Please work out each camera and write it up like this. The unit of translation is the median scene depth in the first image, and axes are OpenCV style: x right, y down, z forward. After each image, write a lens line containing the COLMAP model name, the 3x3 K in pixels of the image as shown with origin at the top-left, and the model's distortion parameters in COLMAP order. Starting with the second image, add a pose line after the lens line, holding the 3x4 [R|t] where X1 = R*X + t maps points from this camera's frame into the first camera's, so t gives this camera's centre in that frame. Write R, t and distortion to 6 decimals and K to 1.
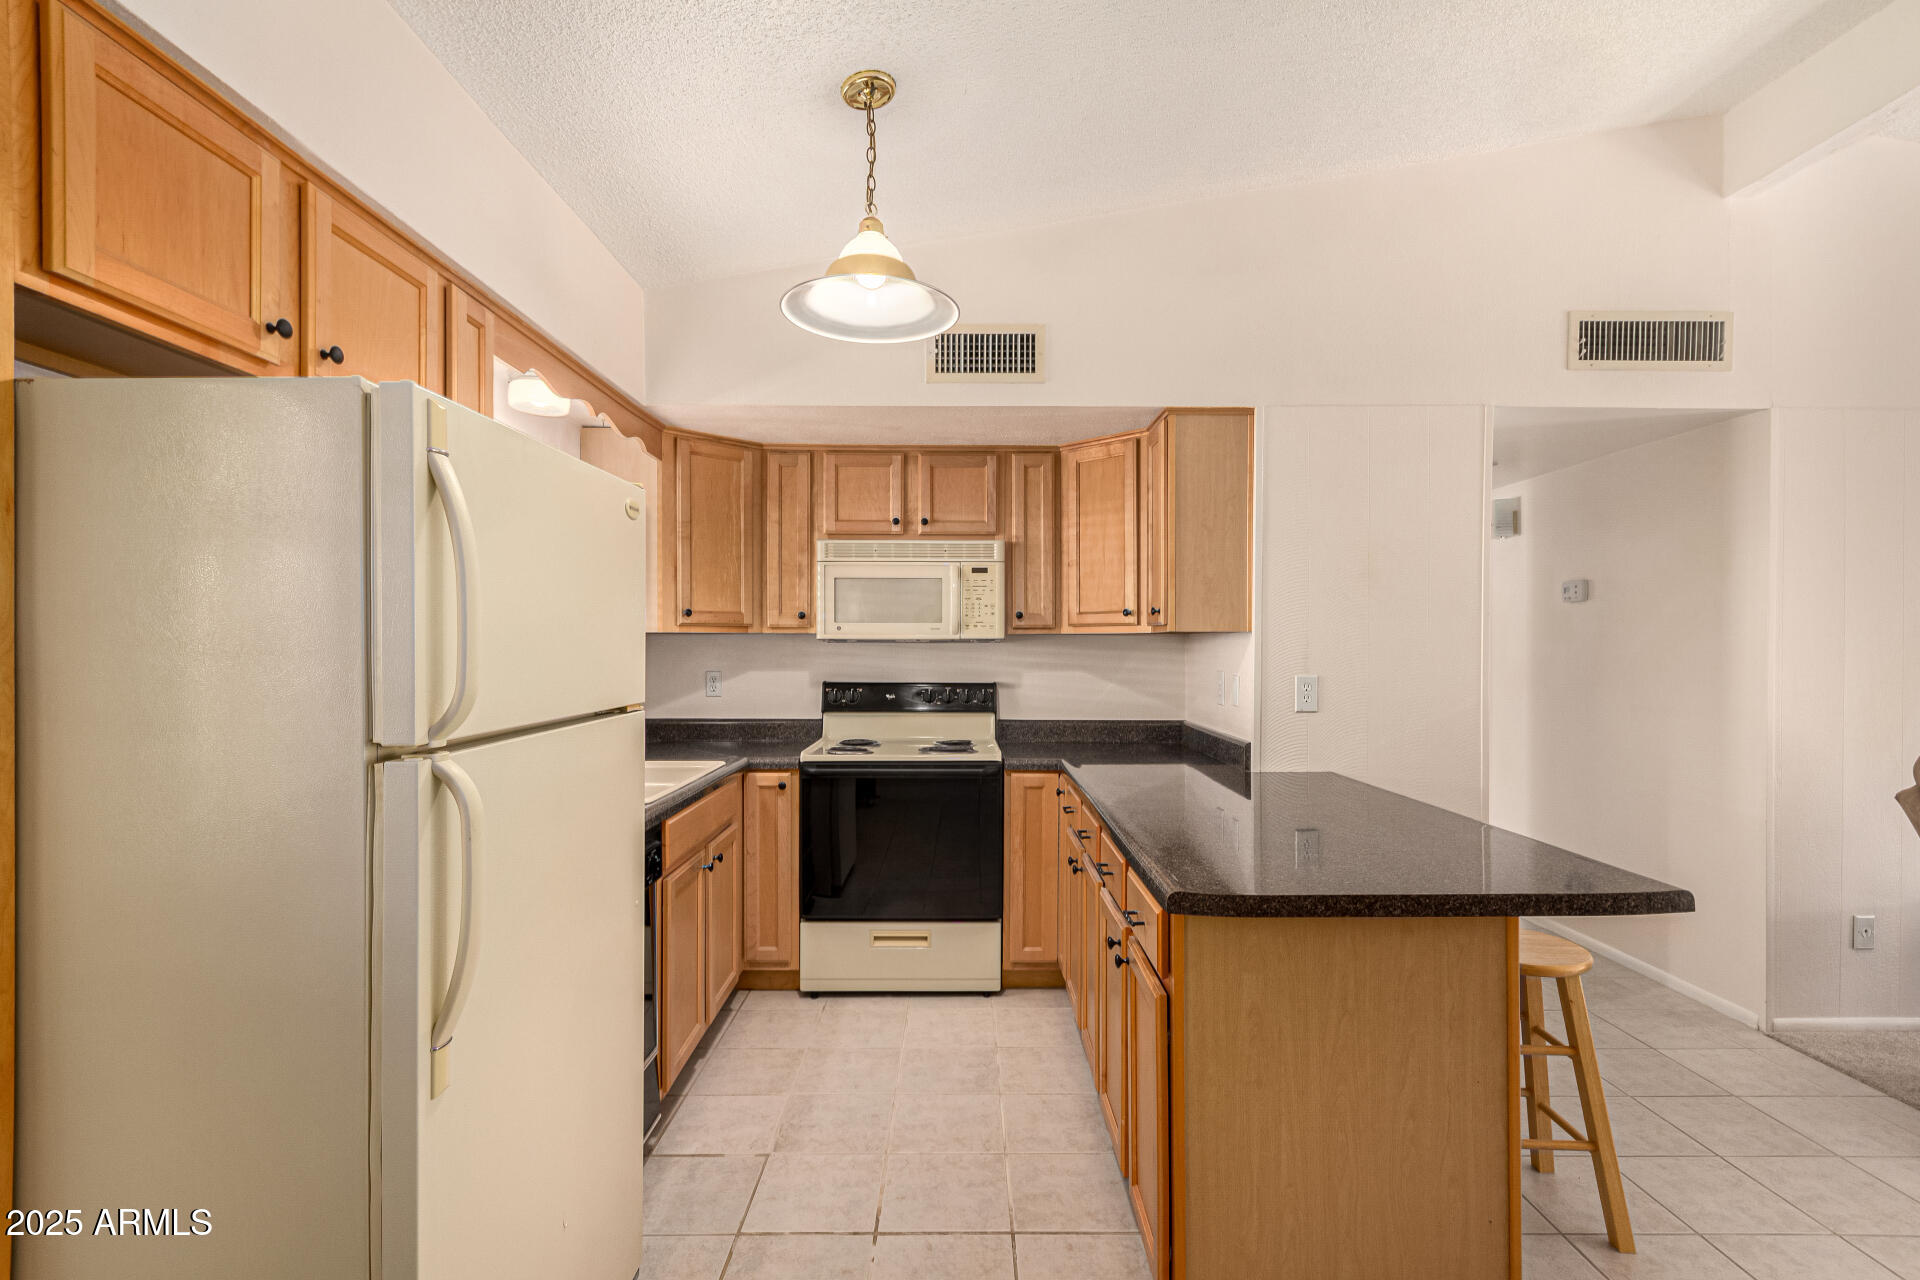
lens RADIAL K [[876.2, 0, 960.0], [0, 876.2, 640.0], [0, 0, 1]] dist [0.000479, 0.000881]
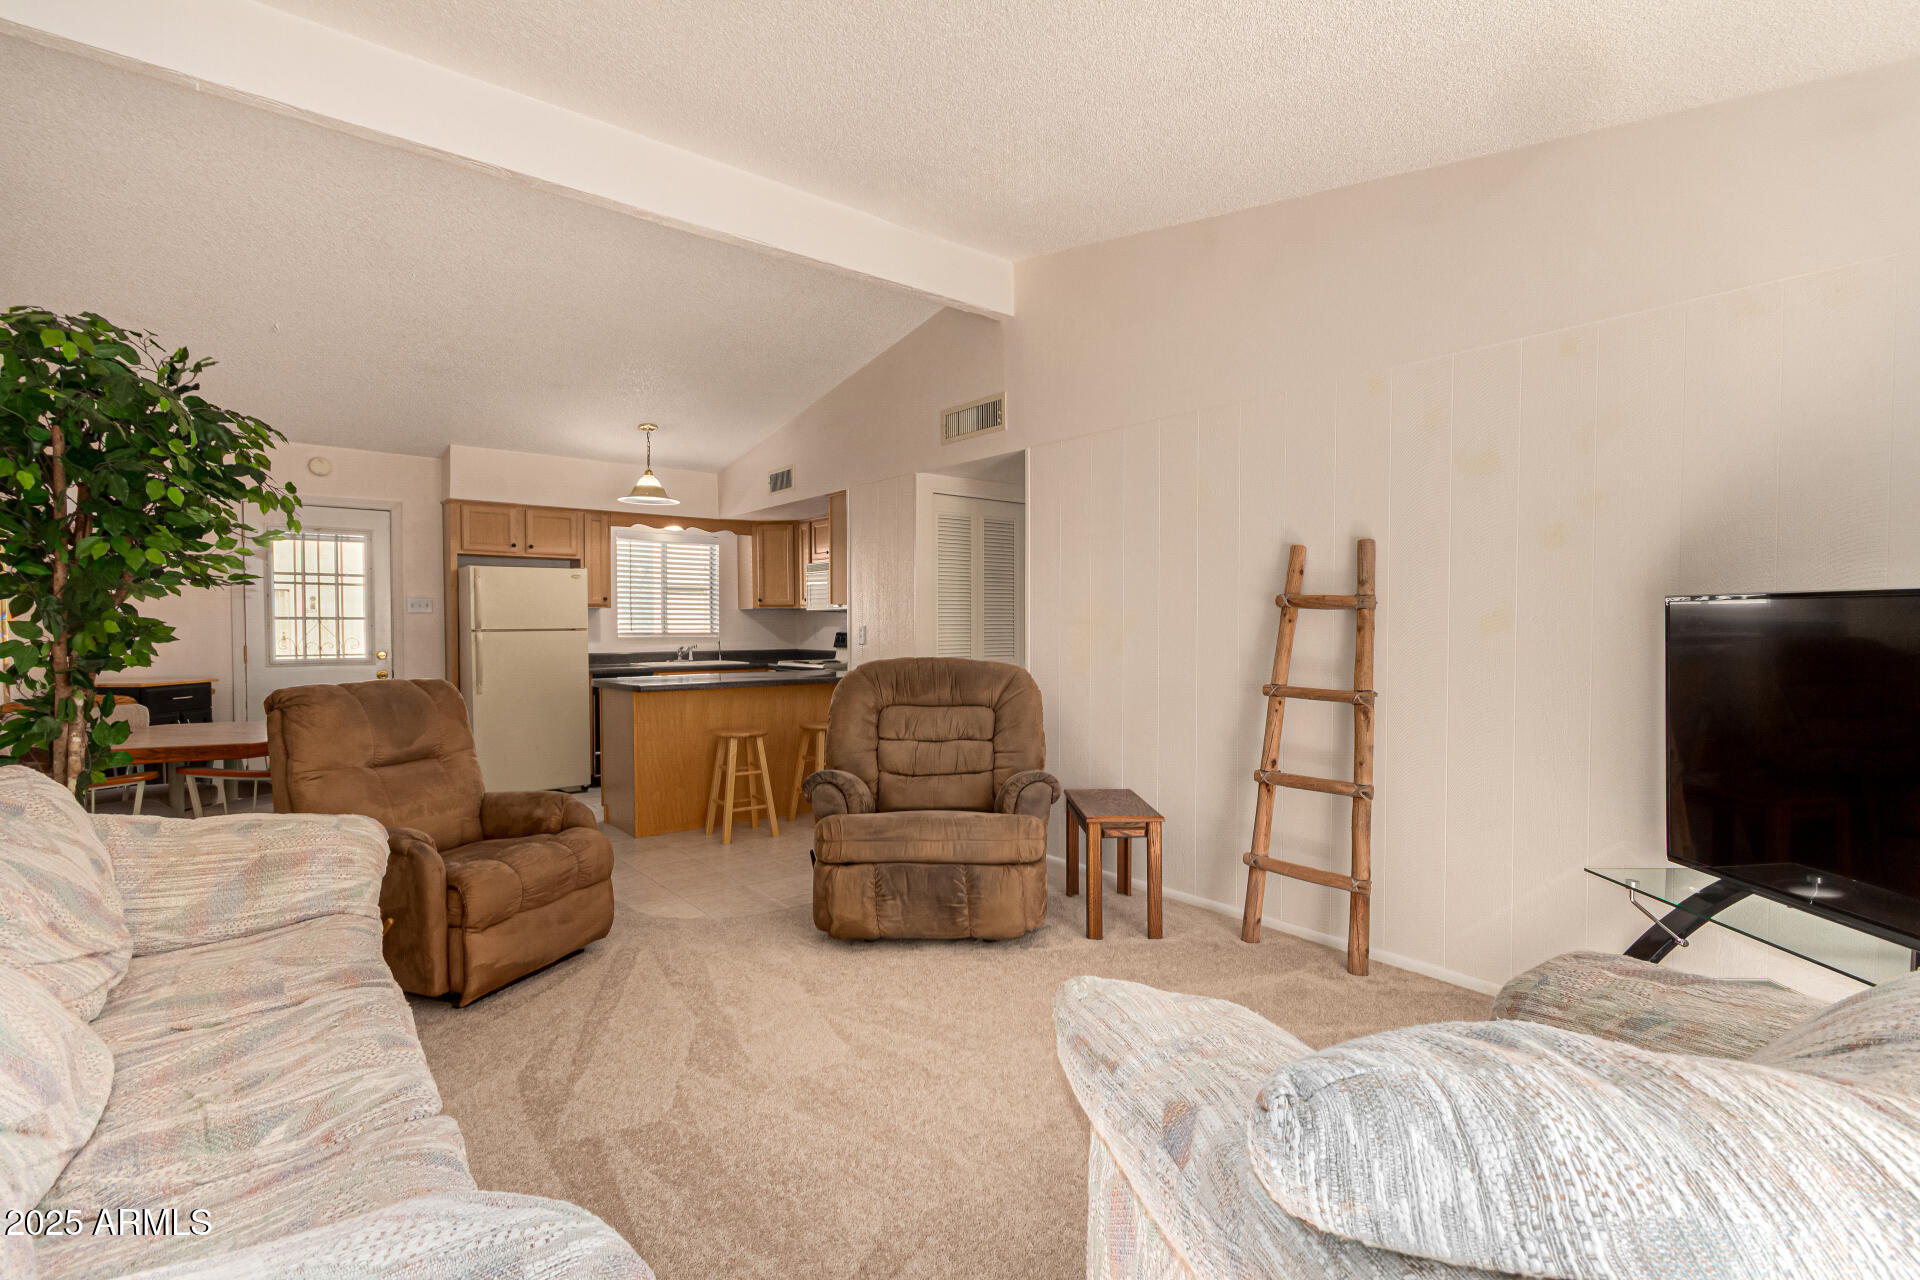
lens RADIAL K [[876.2, 0, 960.0], [0, 876.2, 640.0], [0, 0, 1]] dist [0.000479, 0.000881]
pose [[0.598067, 0.014633, -0.801312, 1.728016], [0.000155, 0.999831, 0.018375, 0.029562], [0.801446, -0.011114, 0.597964, 0.021860]]
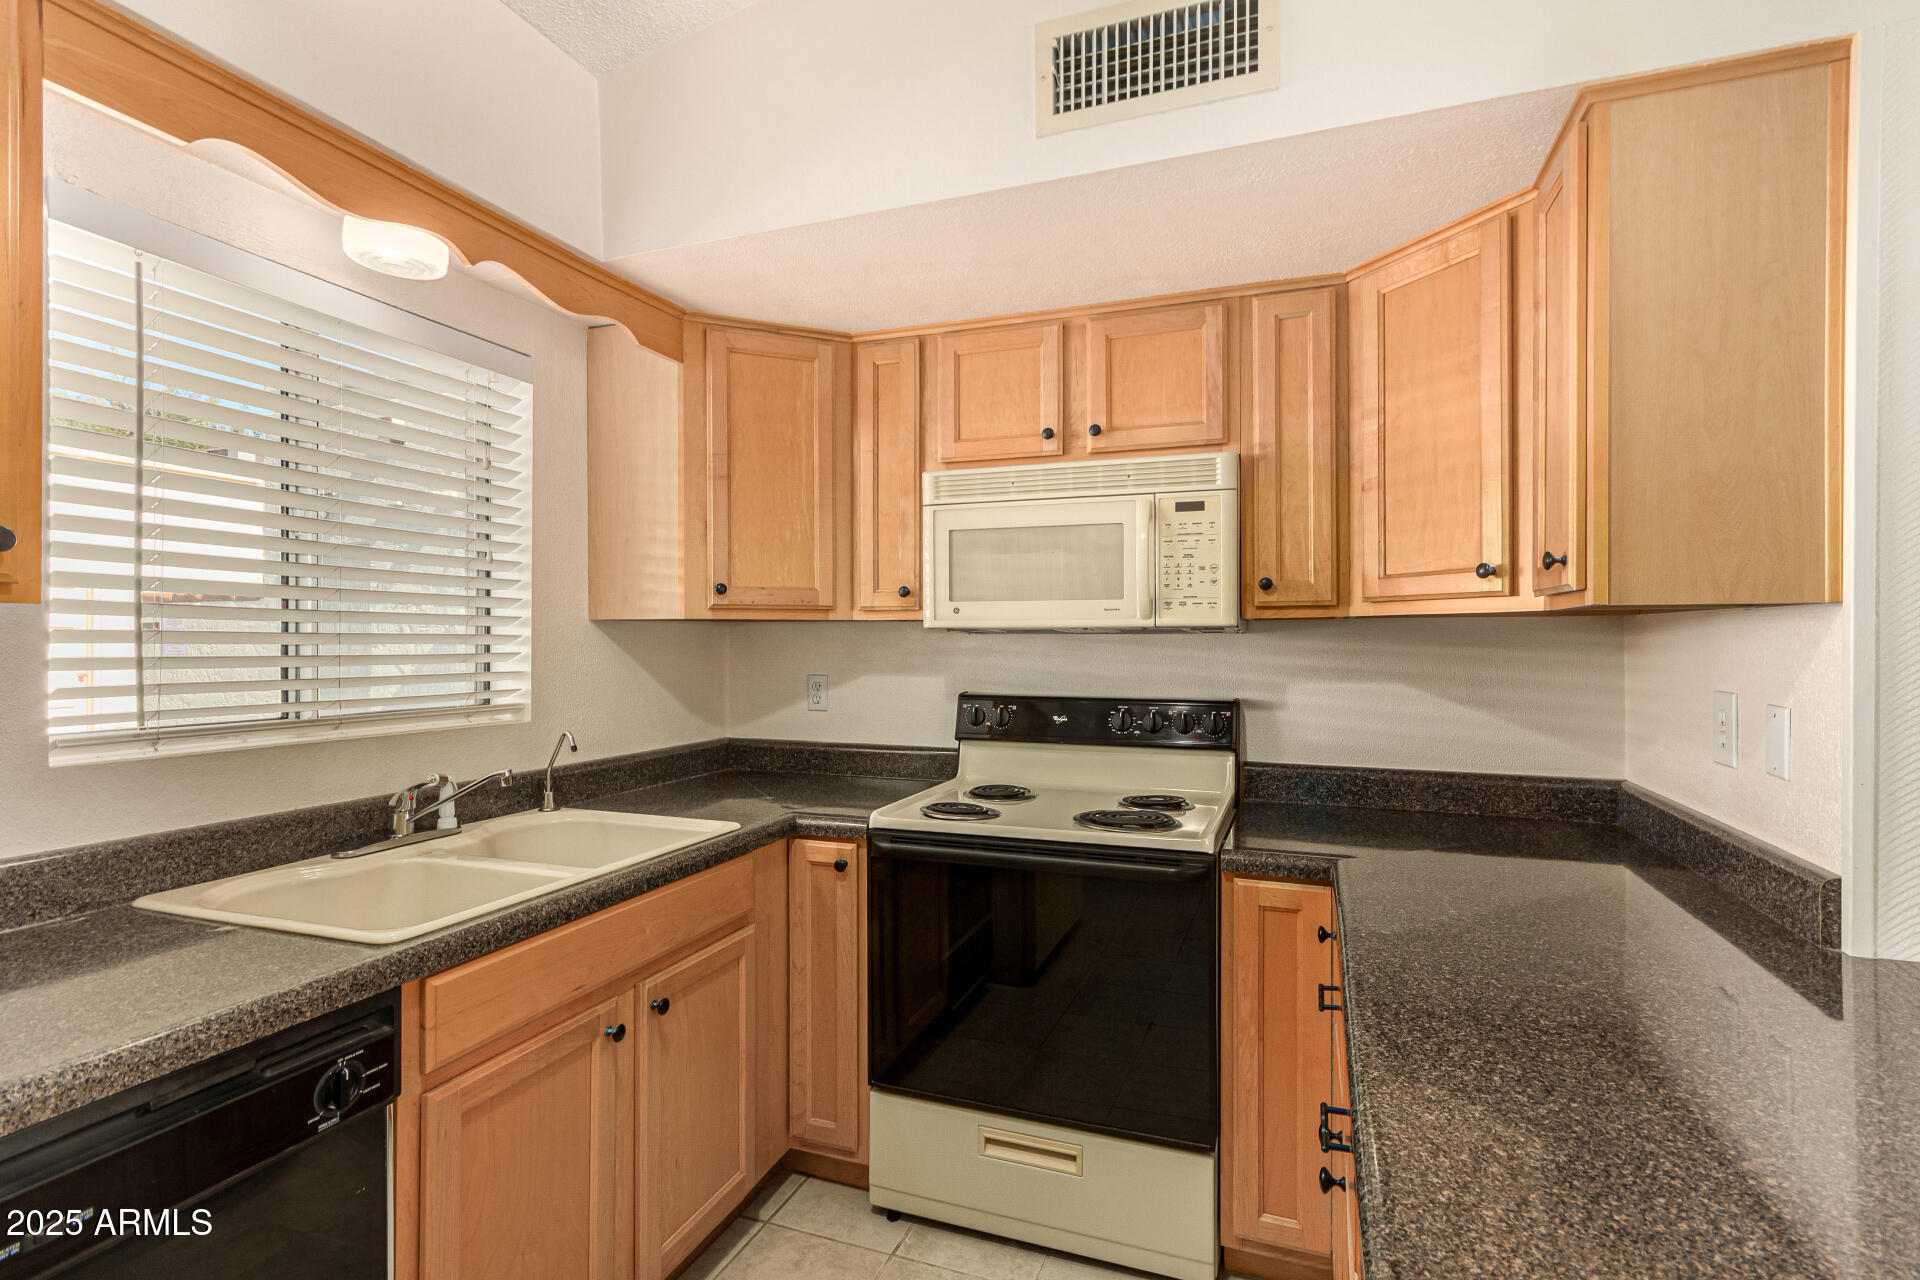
lens RADIAL K [[912.9, 0, 928.1], [0, 912.9, 632.1], [0, 0, 1]] dist [0.003735, 0.001886]
pose [[0.927476, -0.003850, -0.373862, 0.086722], [0.003183, 0.999992, -0.002402, 0.003426], [0.373868, 0.001038, 0.927481, 0.383867]]
